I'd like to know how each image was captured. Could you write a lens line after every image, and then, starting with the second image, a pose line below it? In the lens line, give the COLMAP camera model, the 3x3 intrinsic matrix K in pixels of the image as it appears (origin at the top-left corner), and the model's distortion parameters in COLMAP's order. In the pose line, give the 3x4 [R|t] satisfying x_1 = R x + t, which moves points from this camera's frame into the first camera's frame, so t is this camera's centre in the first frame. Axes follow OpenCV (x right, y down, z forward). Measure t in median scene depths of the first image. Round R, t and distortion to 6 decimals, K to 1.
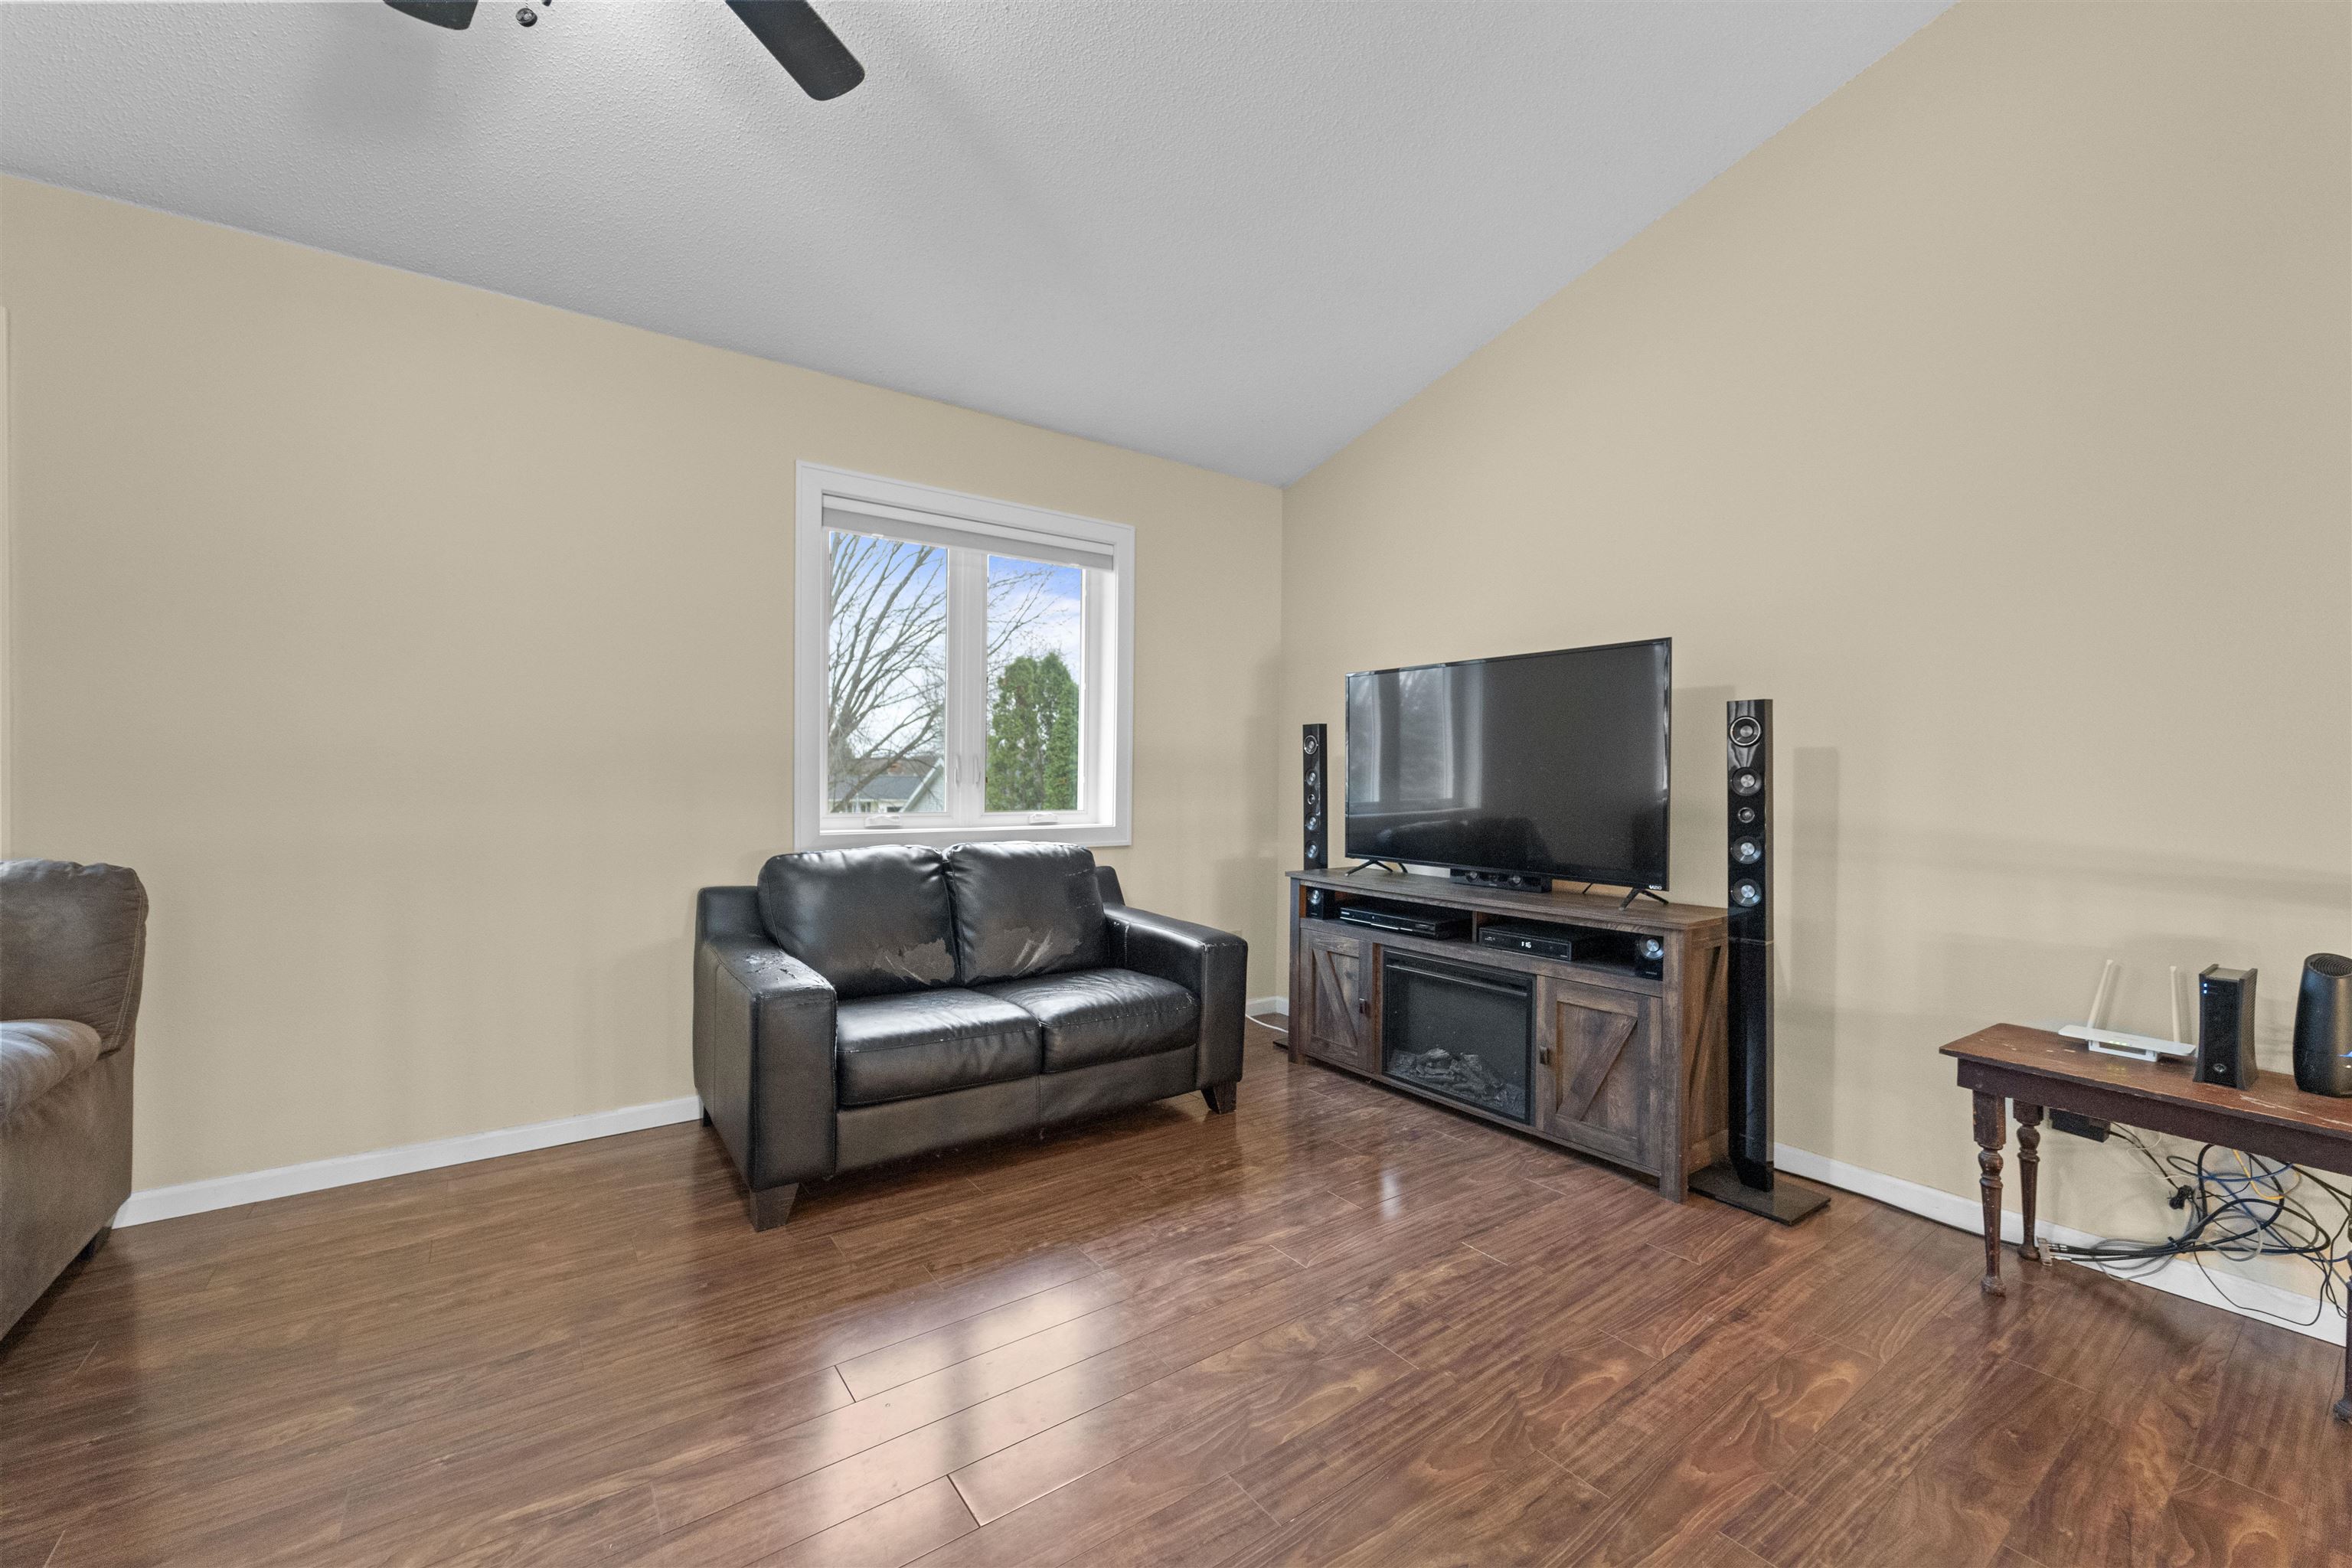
lens RADIAL K [[952.6, 0, 1176.0], [0, 952.6, 784.0], [0, 0, 1]] dist [-0.002149, -0.000192]
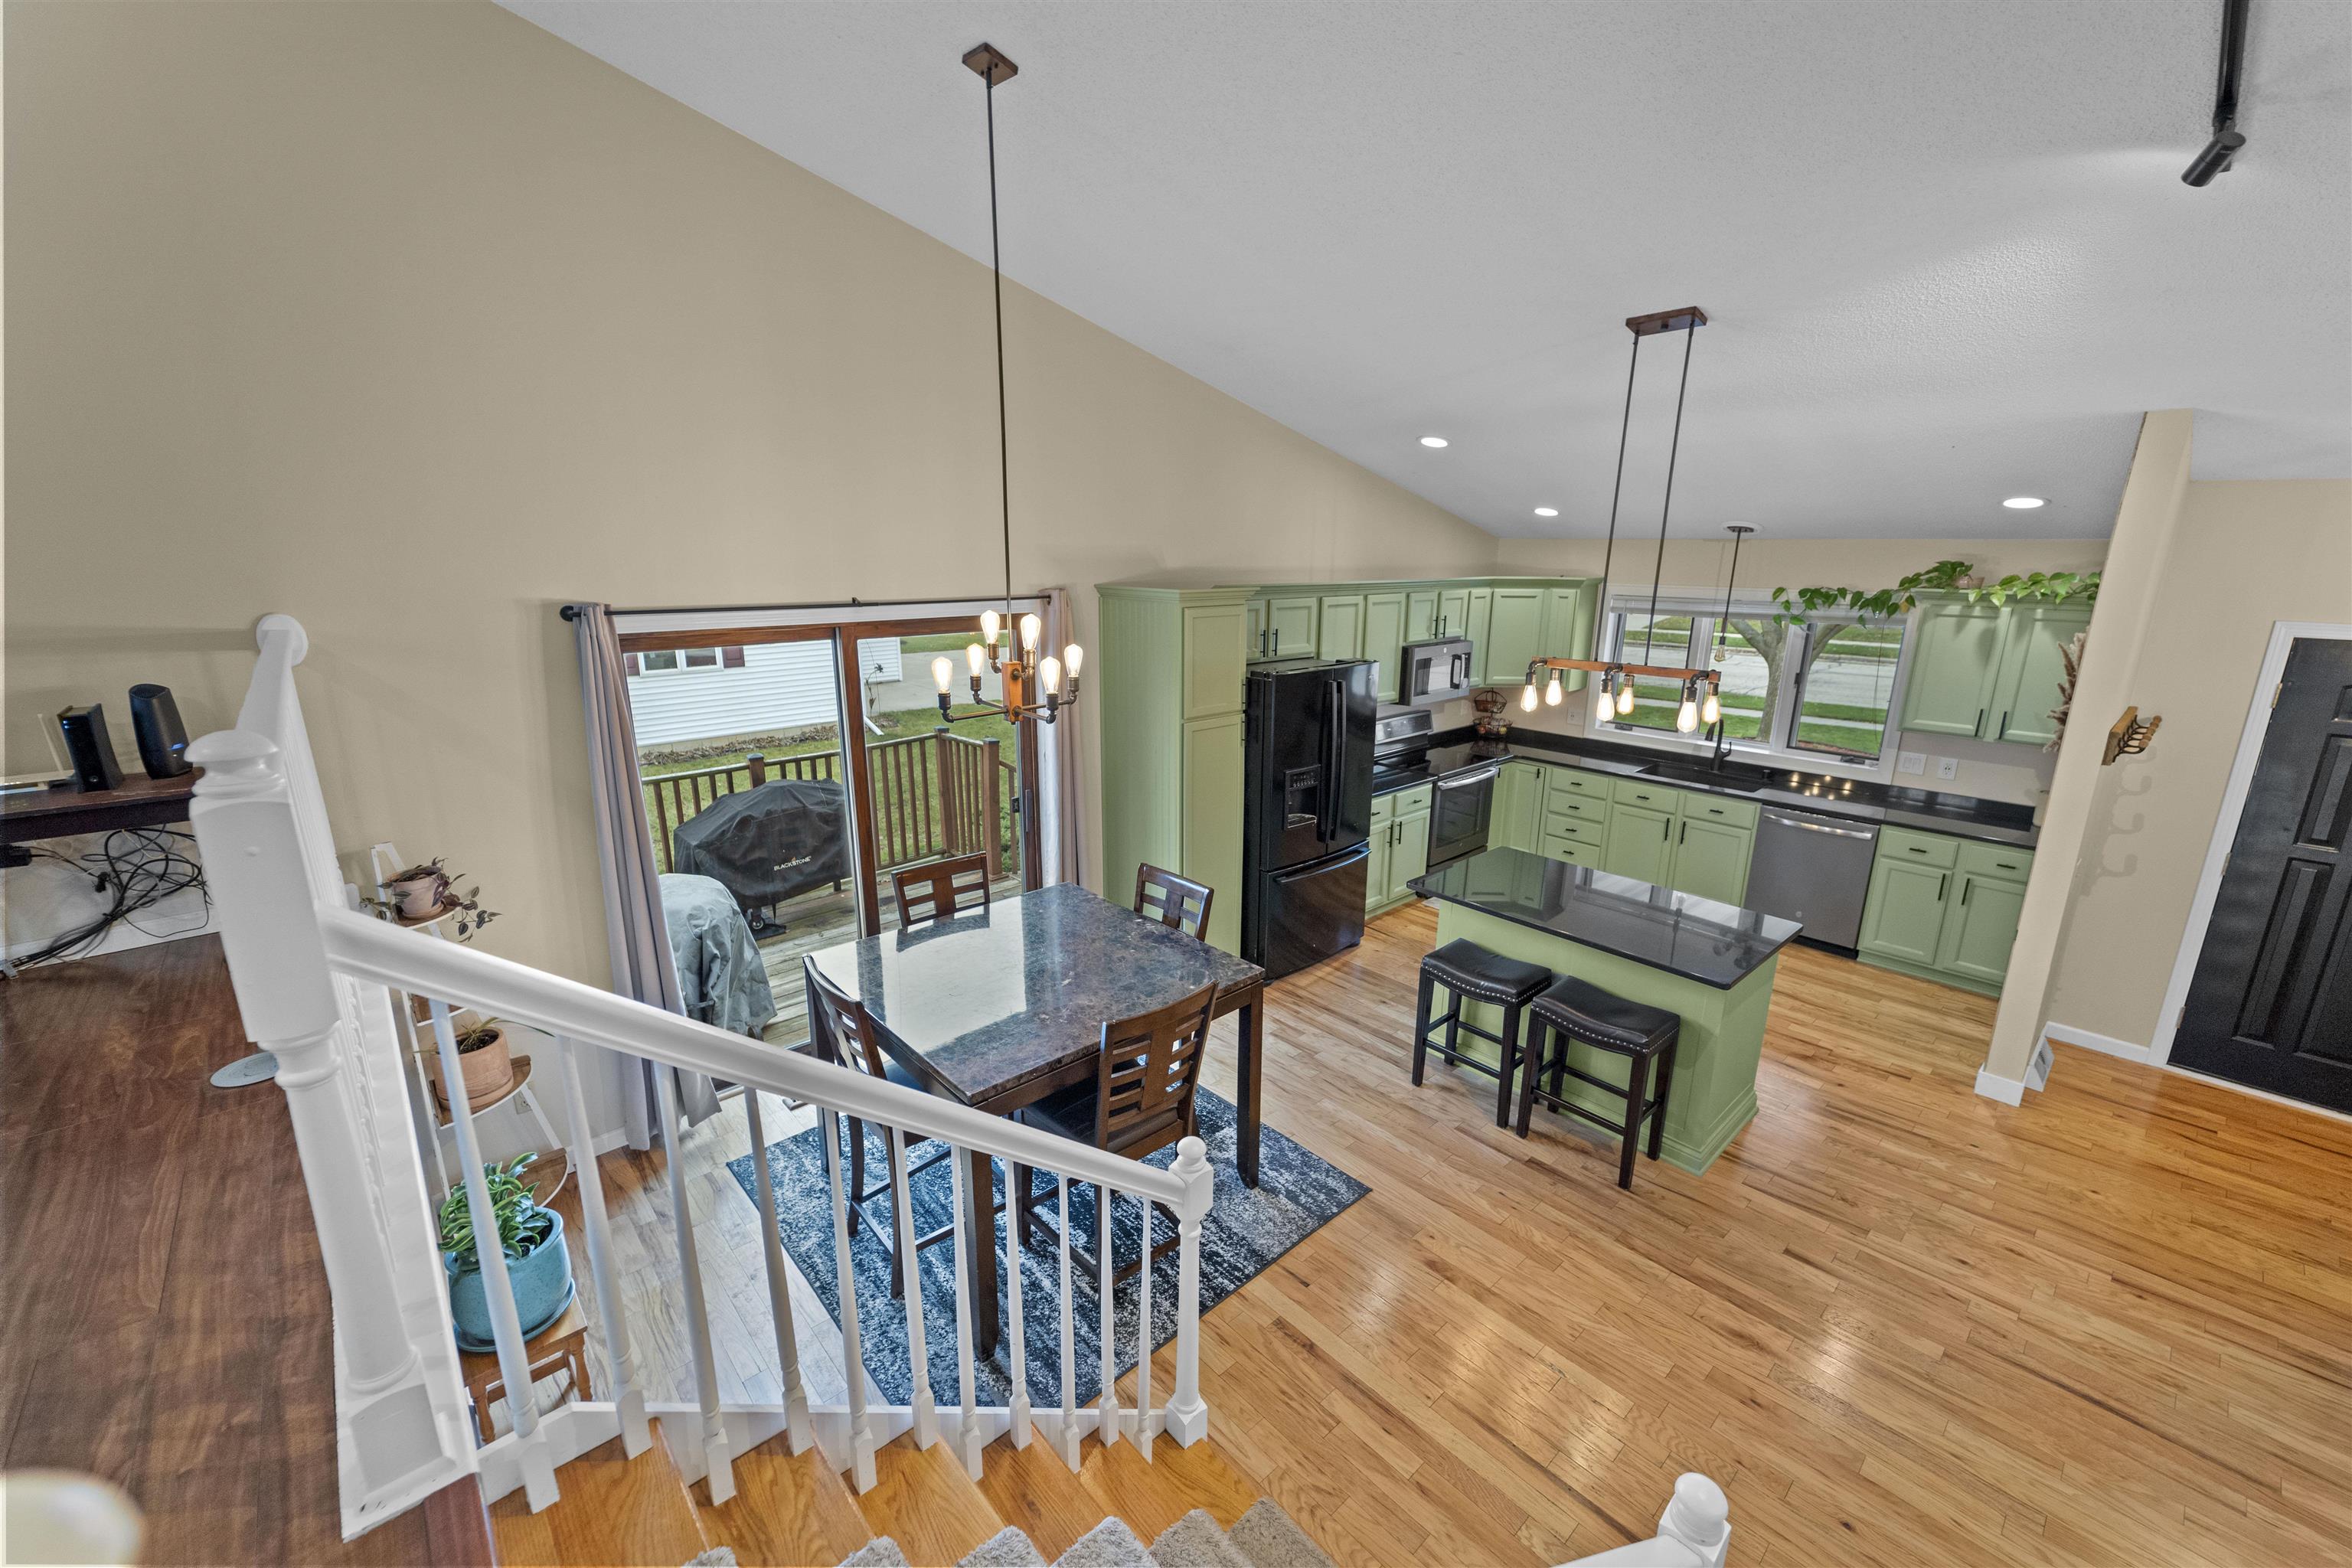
lens RADIAL K [[933.9, 0, 1165.3], [0, 933.9, 786.1], [0, 0, 1]] dist [-0.002486, -0.000301]
pose [[-0.100783, -0.263006, 0.959516, -0.318965], [0.003783, 0.964318, 0.264719, -0.038341], [-0.994901, 0.030310, -0.096192, -0.372796]]
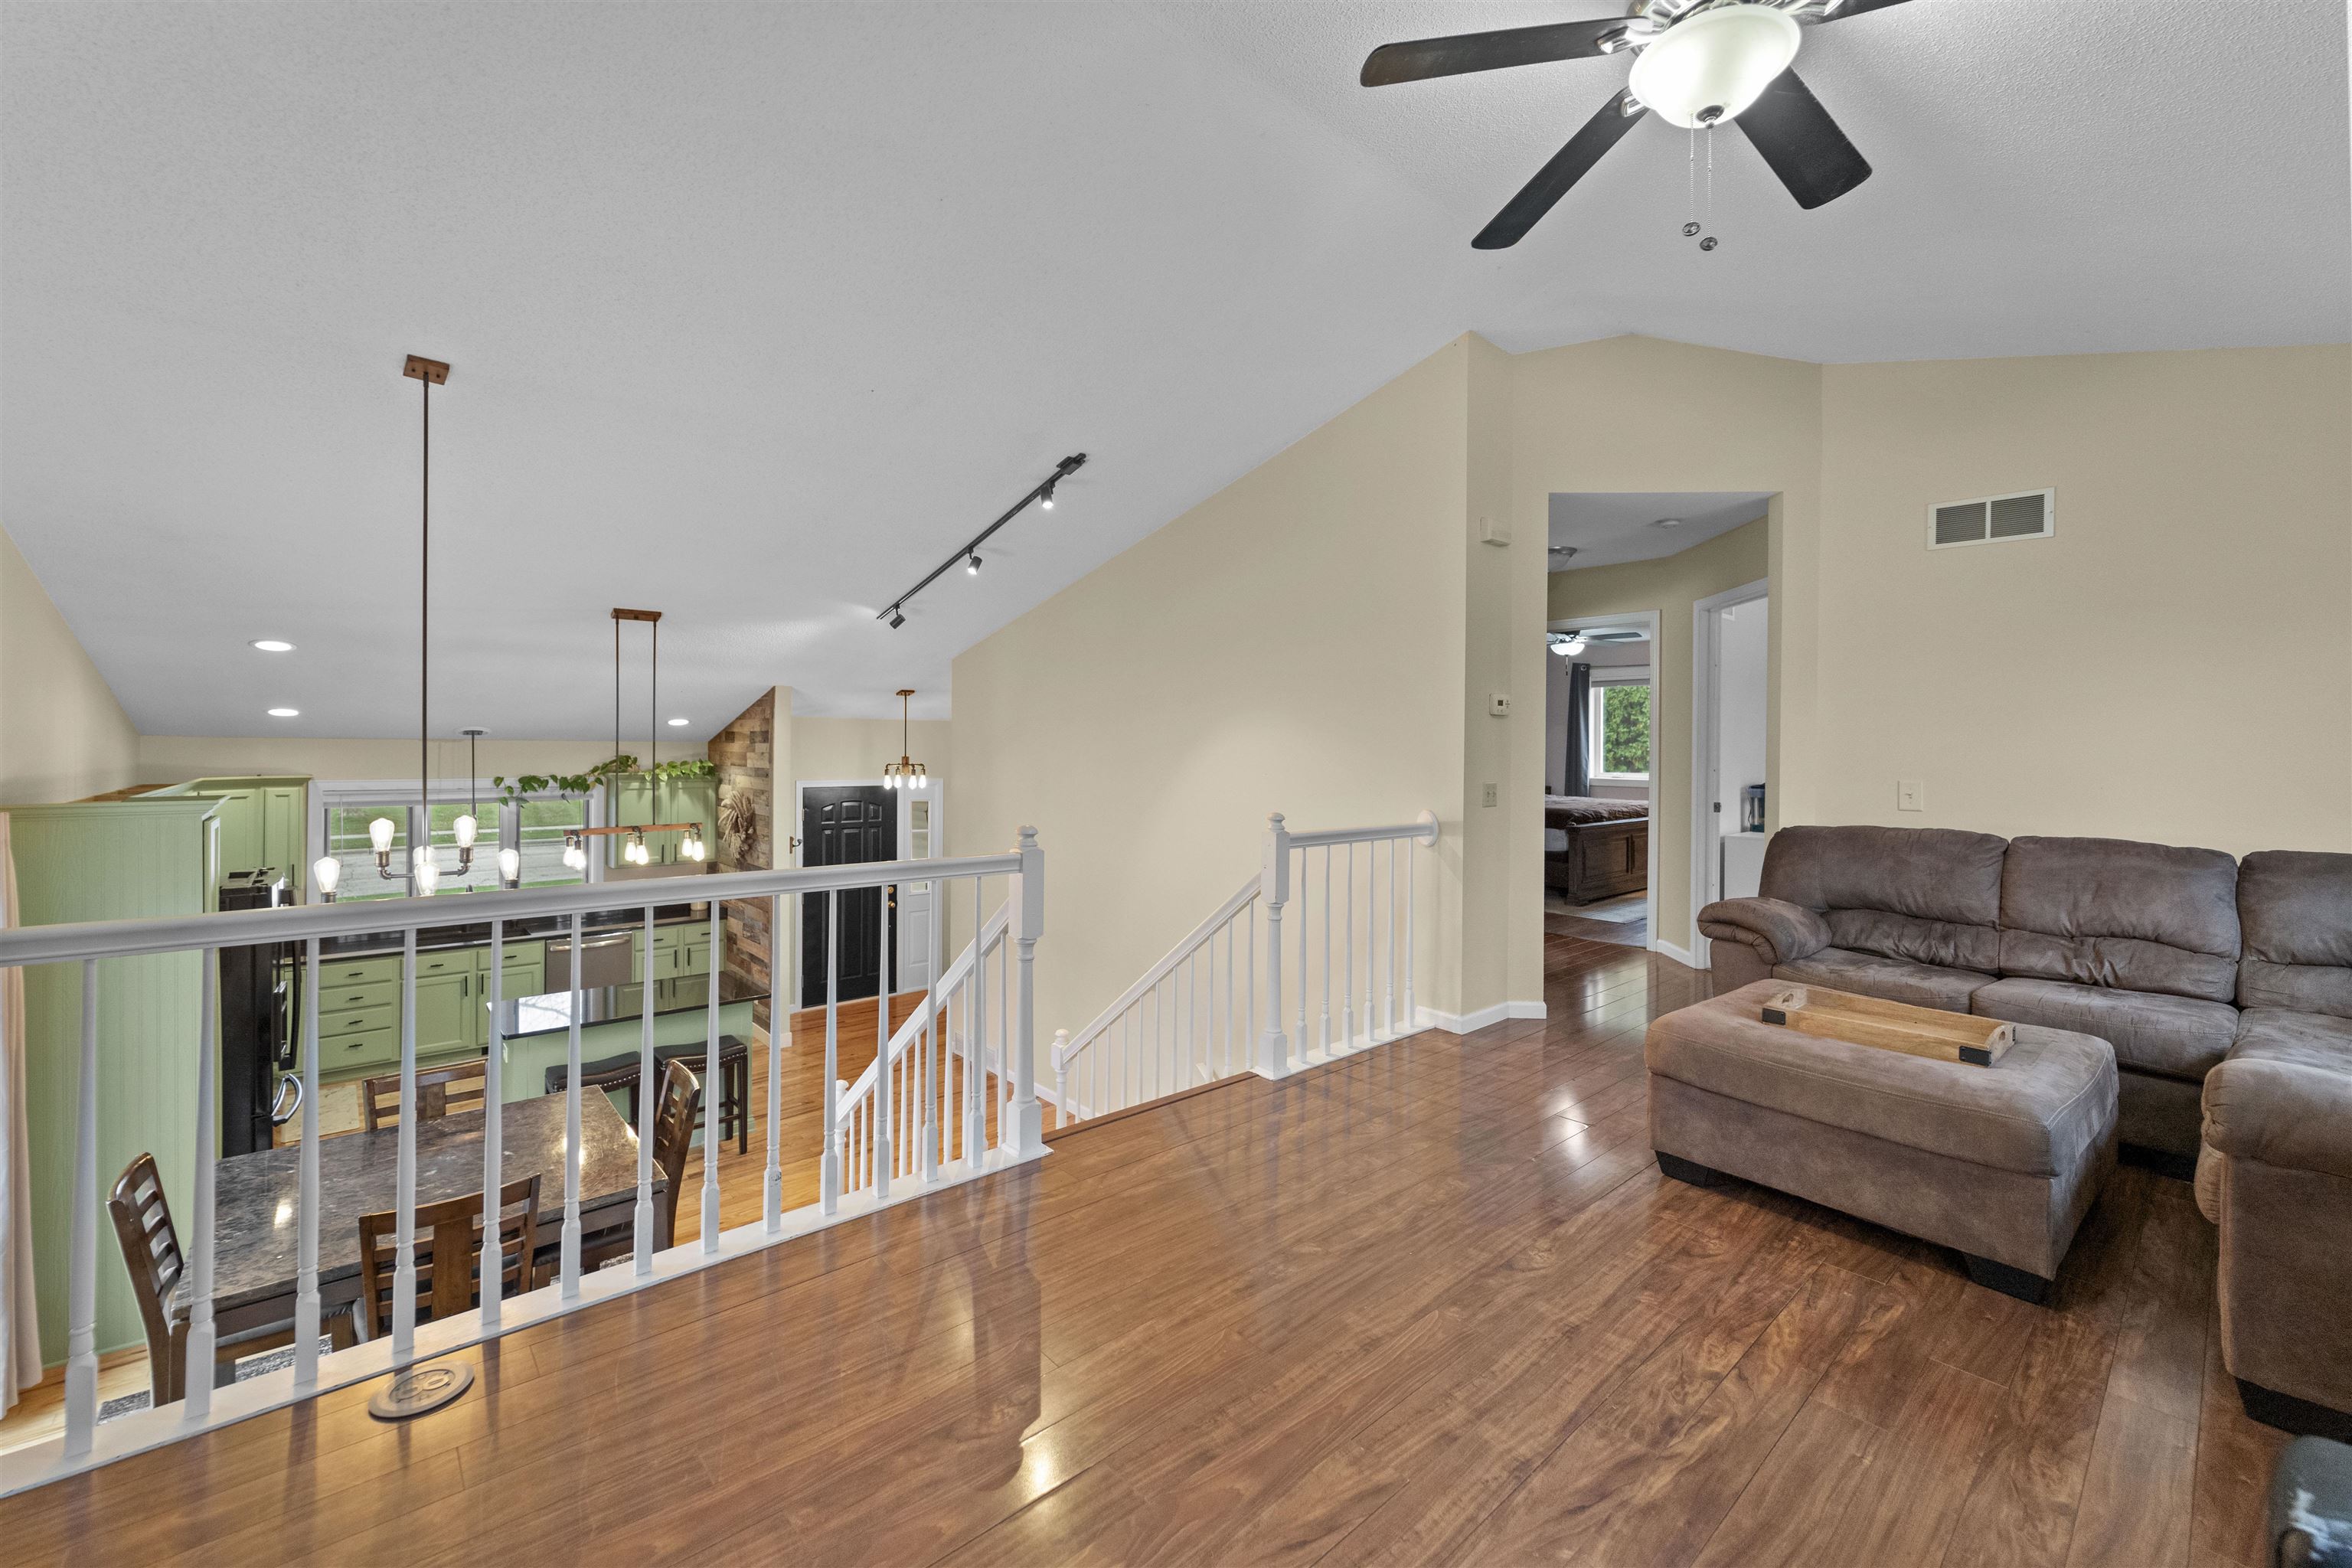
lens RADIAL K [[960.2, 0, 1181.8], [0, 960.2, 743.0], [0, 0, 1]] dist [-0.000653, -0.000105]
pose [[-0.995263, -0.022324, -0.094621, 0.099997], [-0.022963, 0.999720, 0.005672, -0.077067], [0.094468, 0.007818, -0.995497, 1.490156]]
